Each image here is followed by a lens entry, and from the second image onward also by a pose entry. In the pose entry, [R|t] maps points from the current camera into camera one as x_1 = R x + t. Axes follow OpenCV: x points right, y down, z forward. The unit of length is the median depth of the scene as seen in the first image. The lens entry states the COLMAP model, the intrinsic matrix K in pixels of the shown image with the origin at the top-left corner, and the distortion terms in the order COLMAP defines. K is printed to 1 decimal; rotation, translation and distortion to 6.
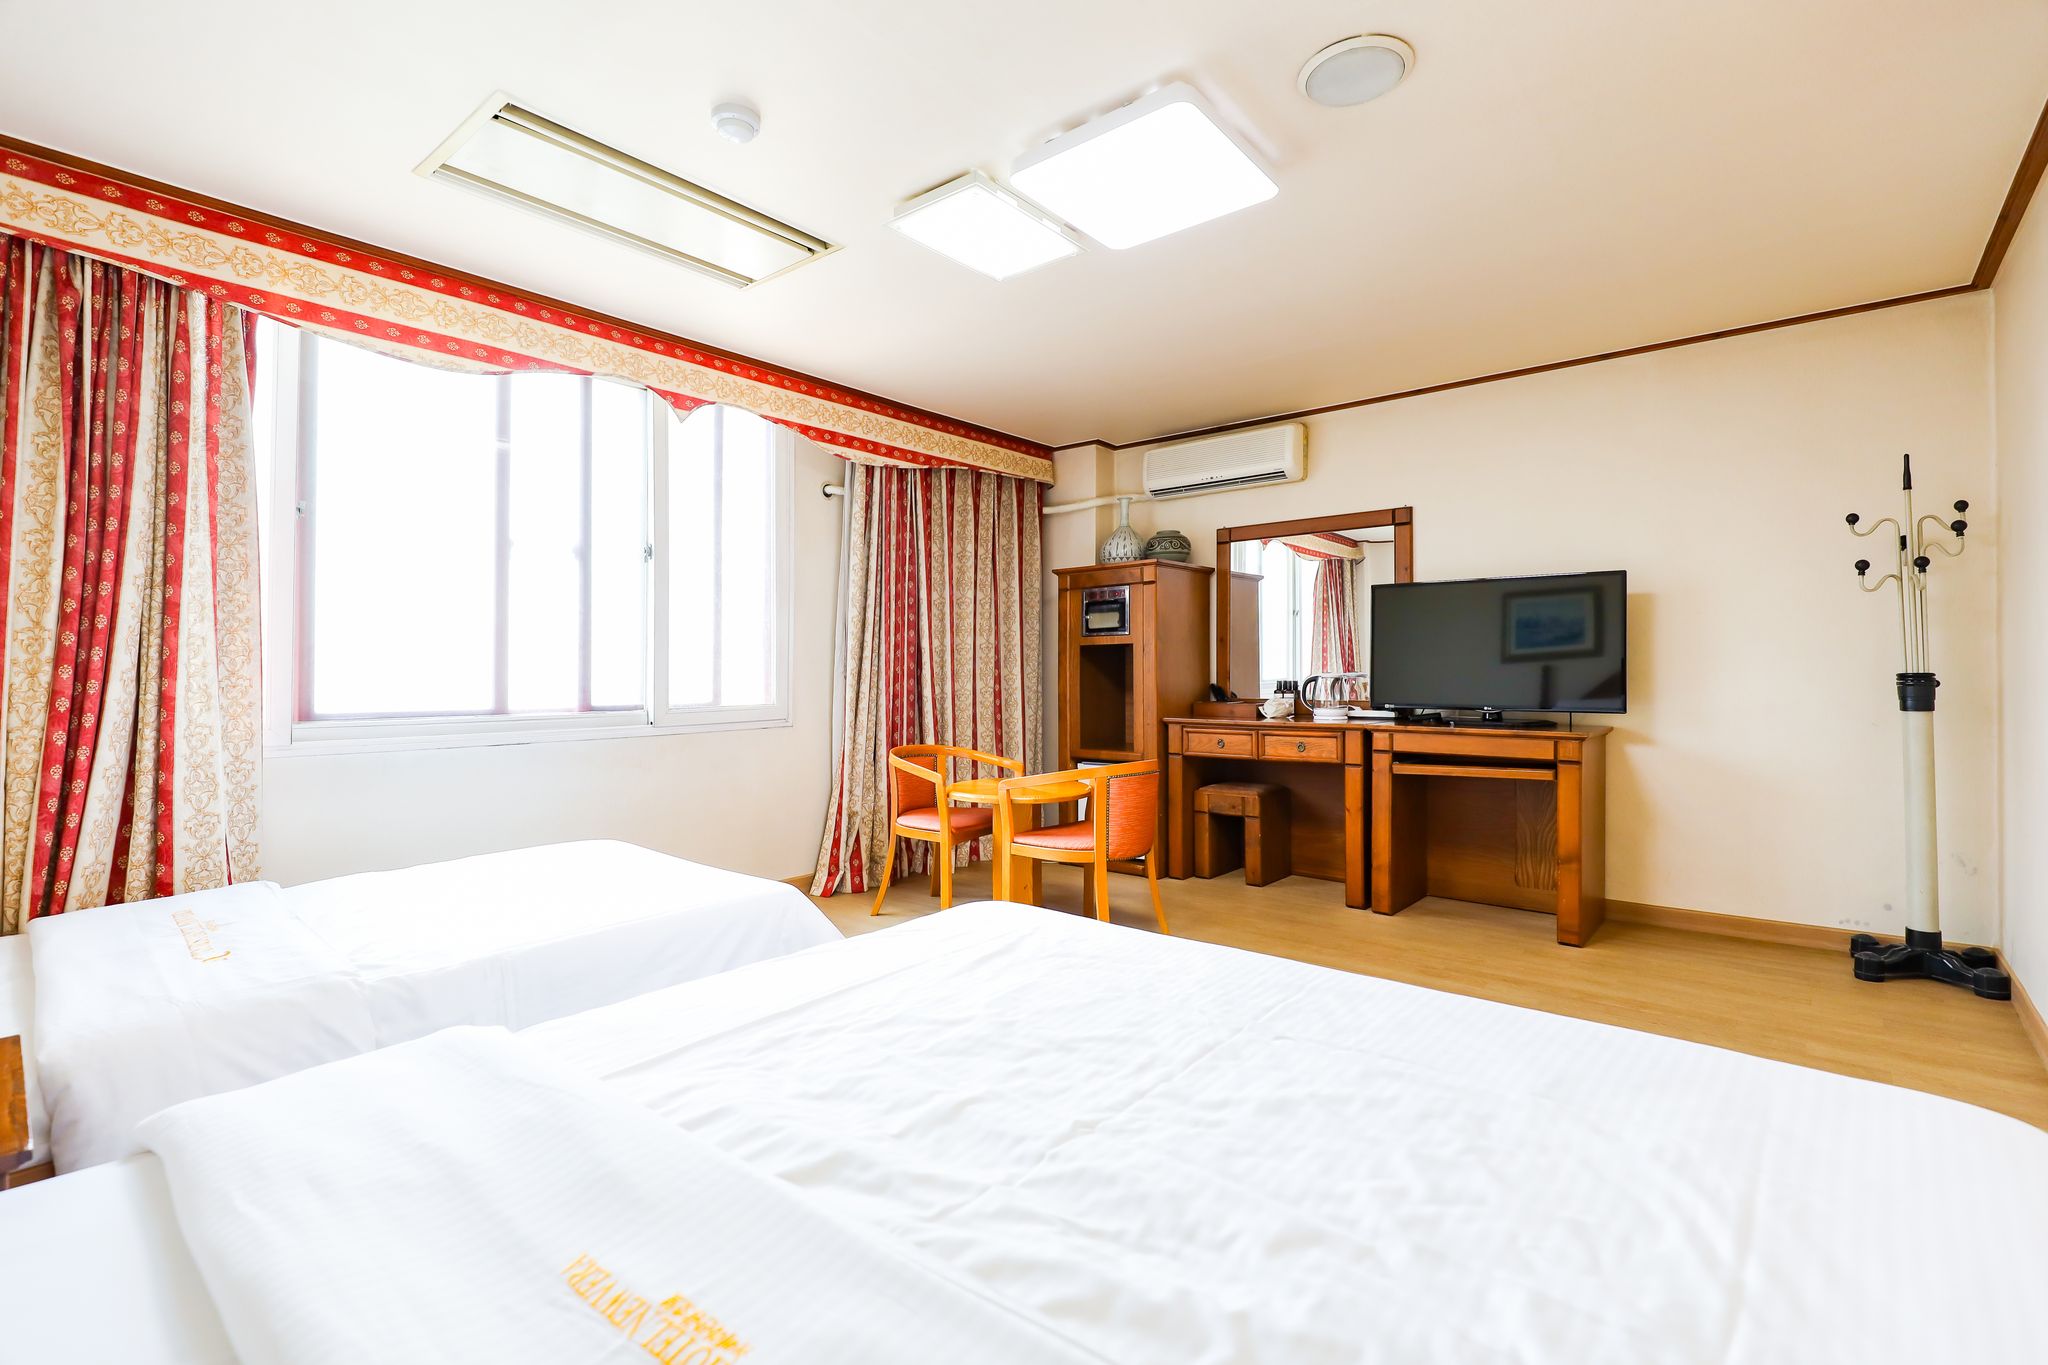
lens RADIAL K [[927.3, 0, 1013.5], [0, 927.3, 680.7], [0, 0, 1]] dist [0.029640, -0.013447]
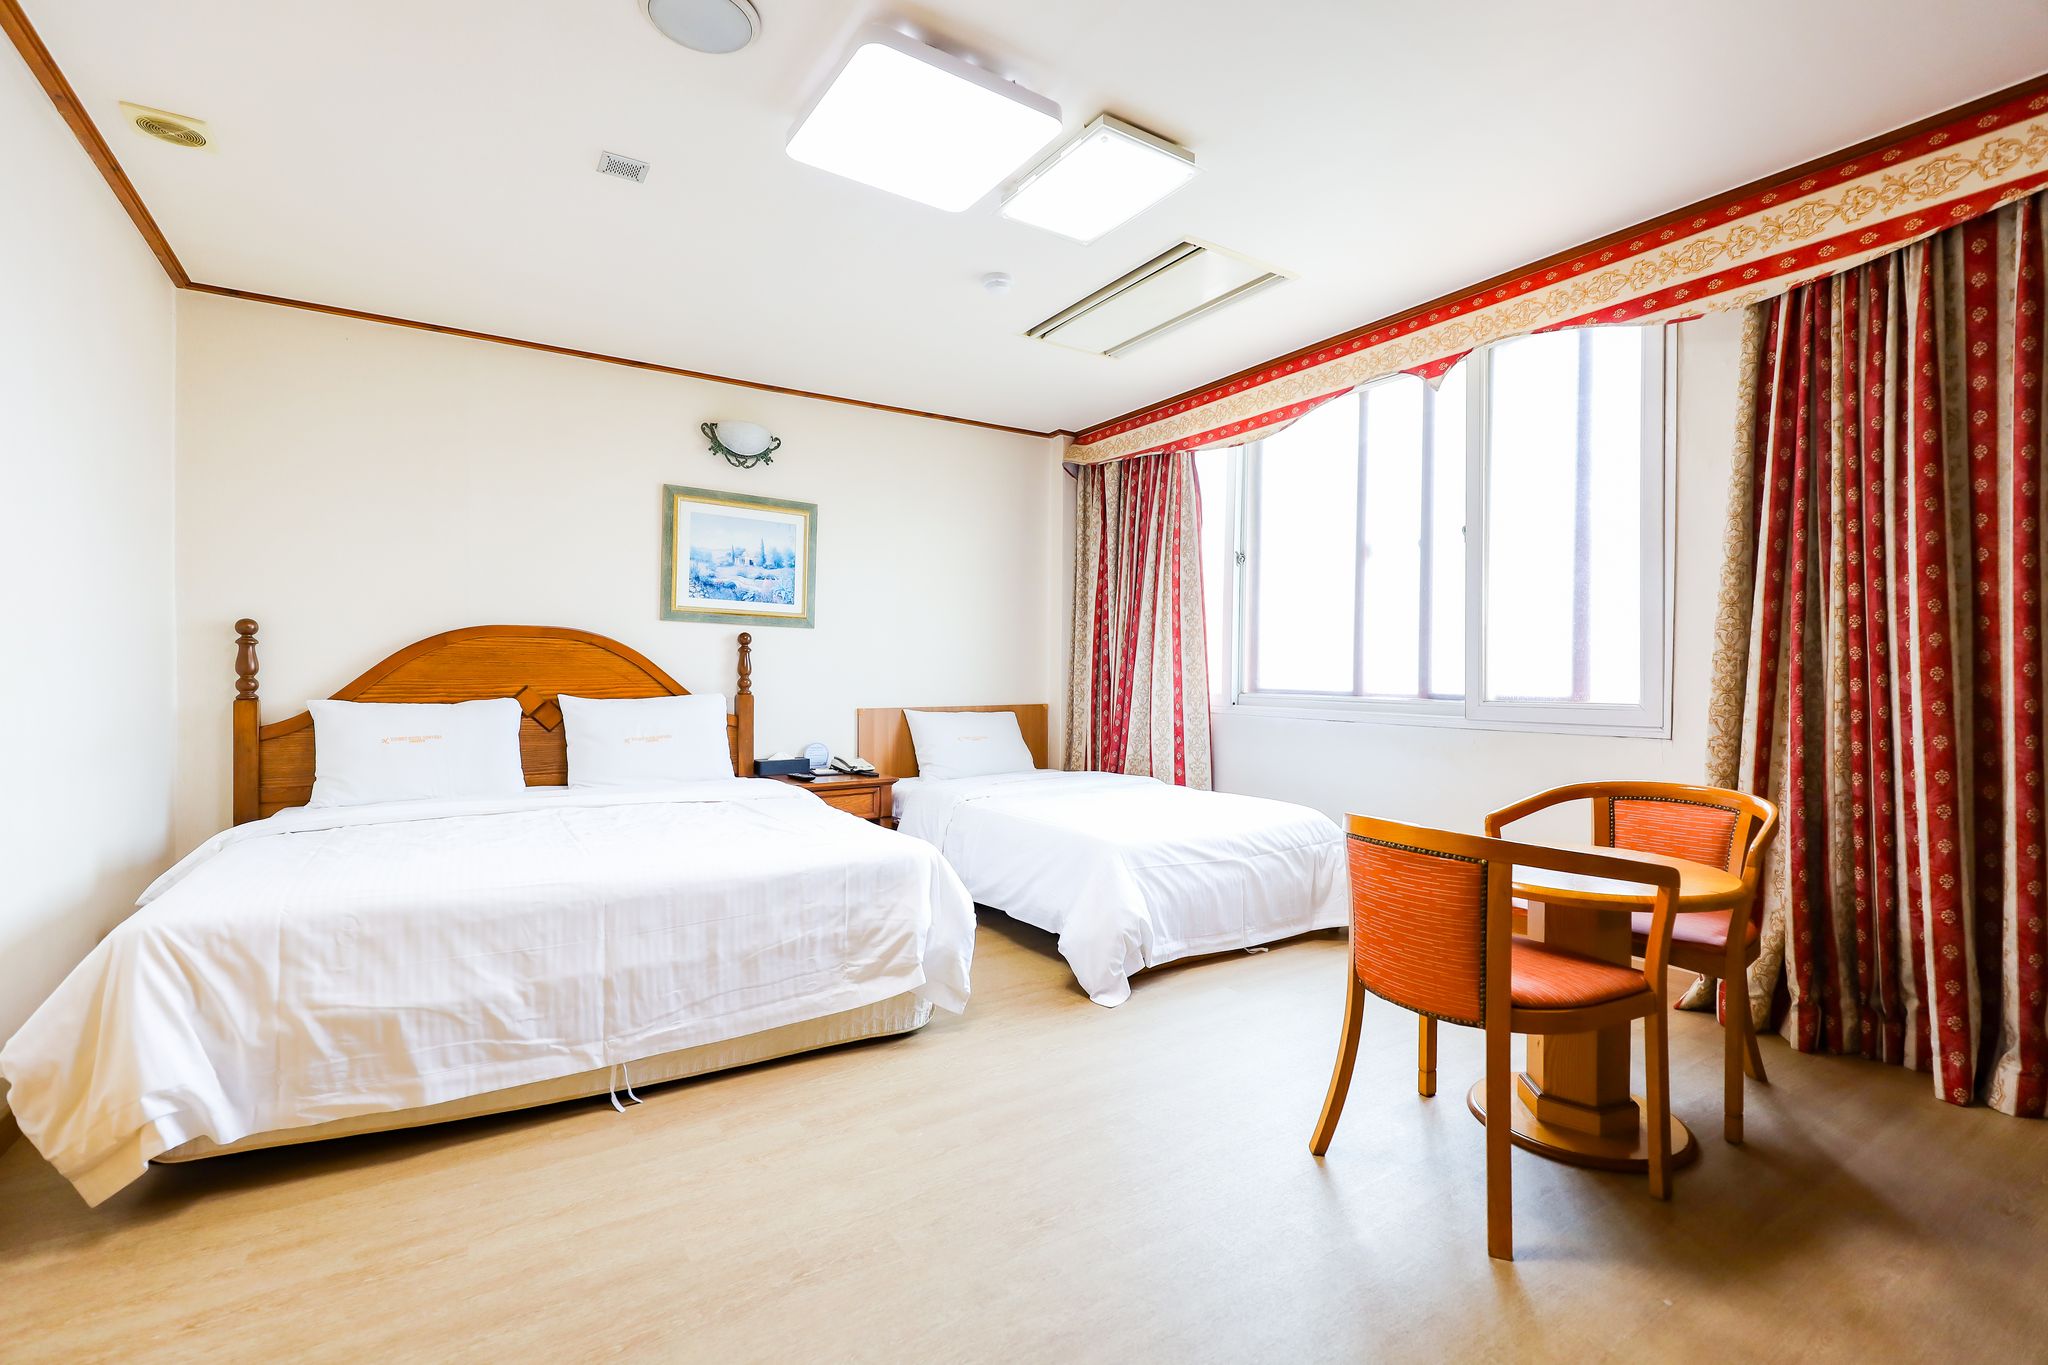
lens RADIAL K [[907.5, 0, 1024.0], [0, 907.5, 682.5], [0, 0, 1]] dist [0.026430, -0.011429]
pose [[-0.288652, 0.014662, -0.957322, 0.594014], [-0.015573, 0.999679, 0.020006, 0.001405], [0.957307, 0.020683, -0.288331, 0.815048]]
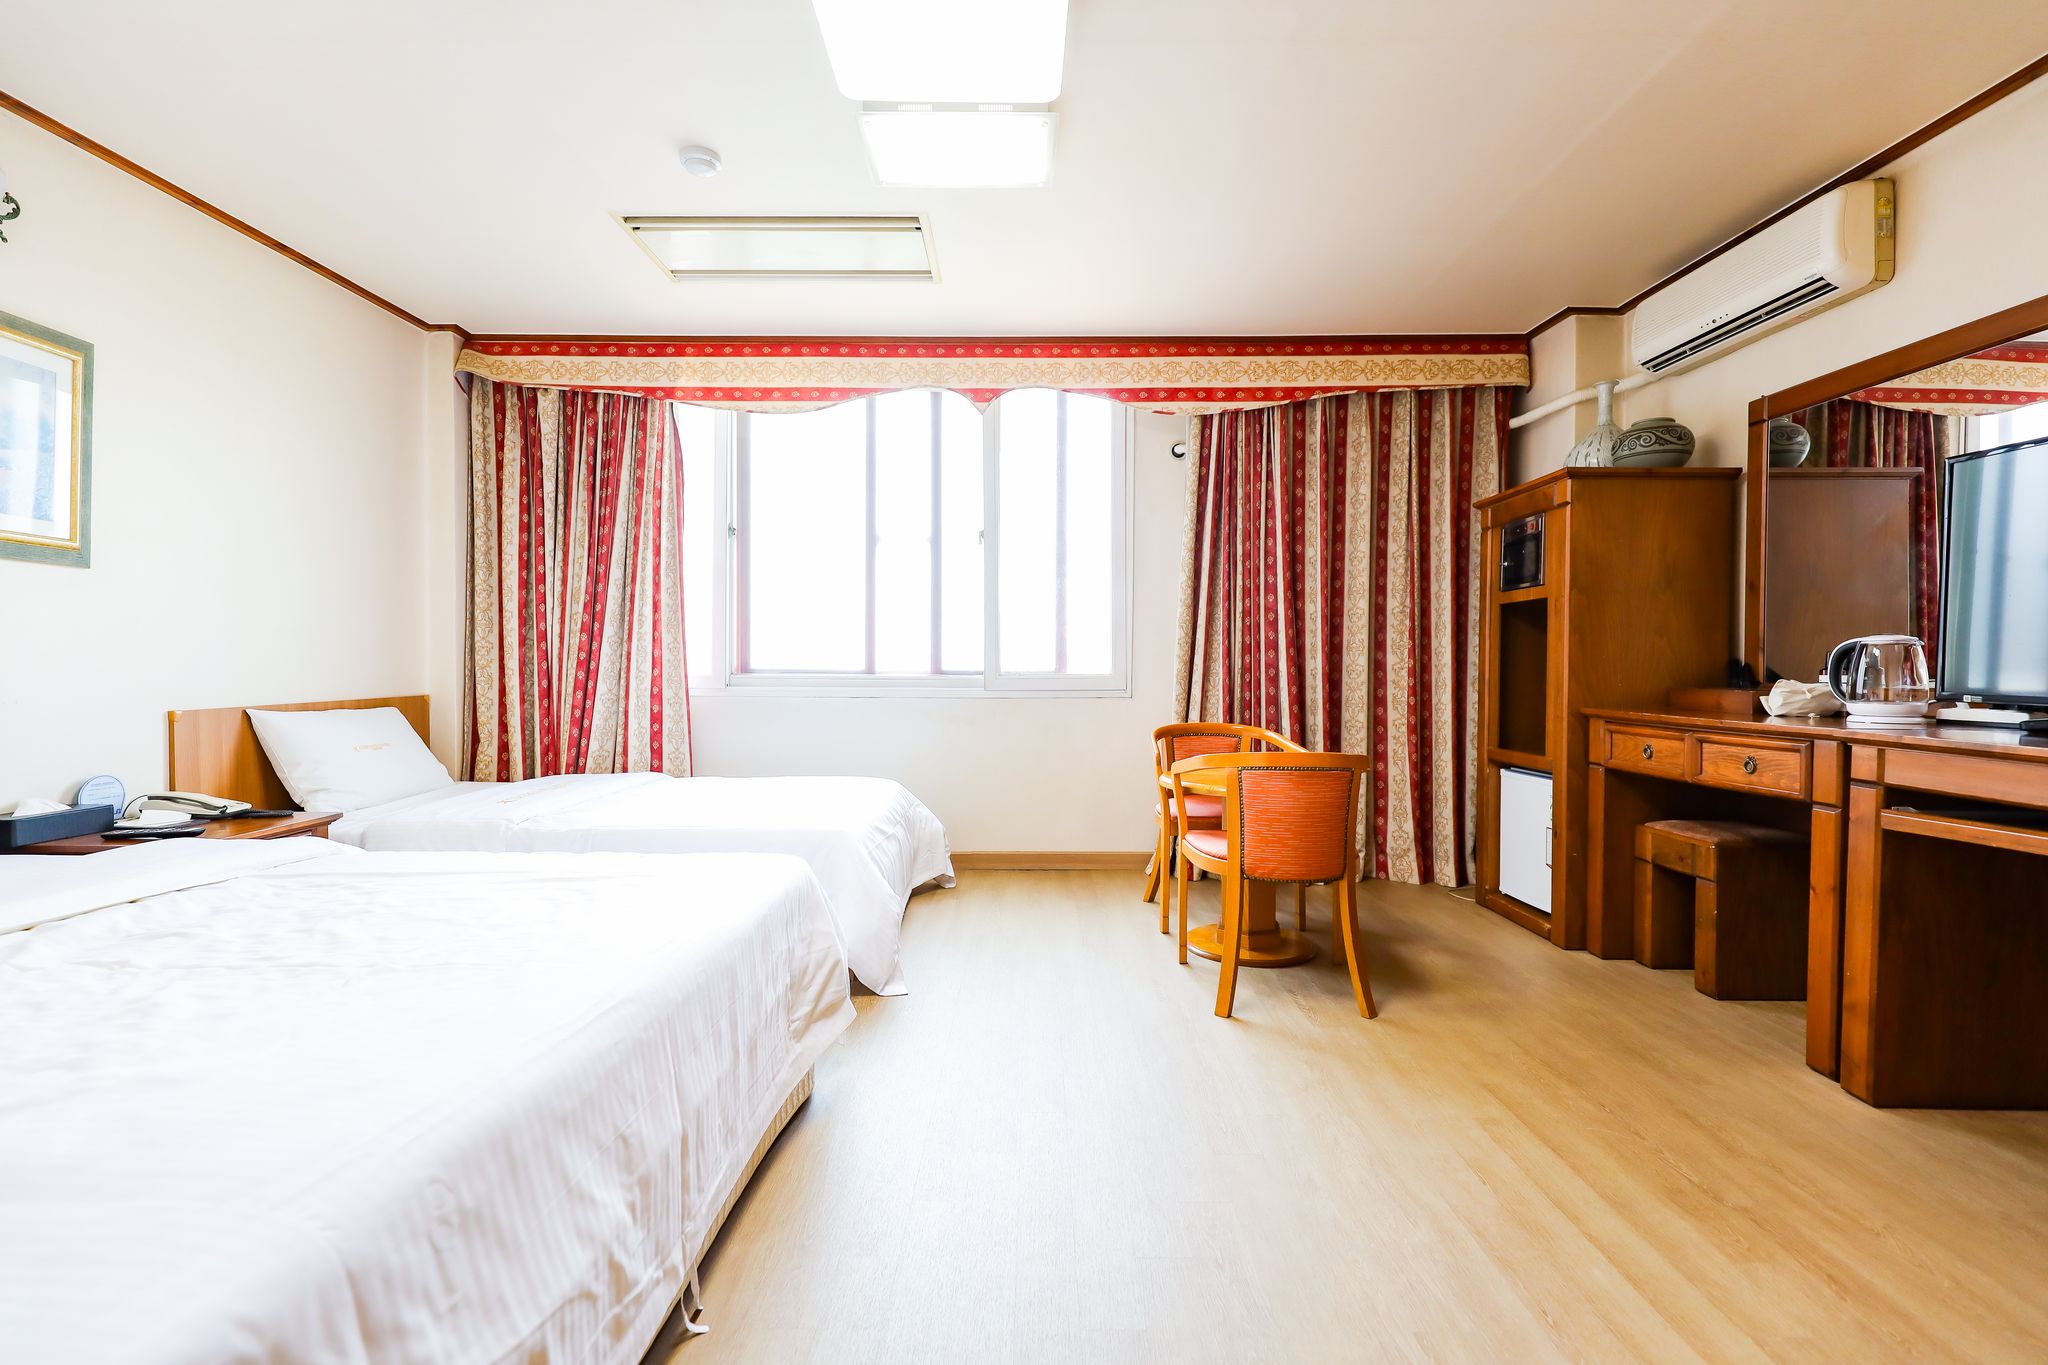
lens RADIAL K [[927.3, 0, 1013.5], [0, 927.3, 680.7], [0, 0, 1]] dist [0.029640, -0.013447]
pose [[0.637050, 0.023103, -0.770476, 0.486662], [-0.014621, 0.999733, 0.017889, 0.017103], [0.770683, -0.000131, 0.637218, 0.305974]]
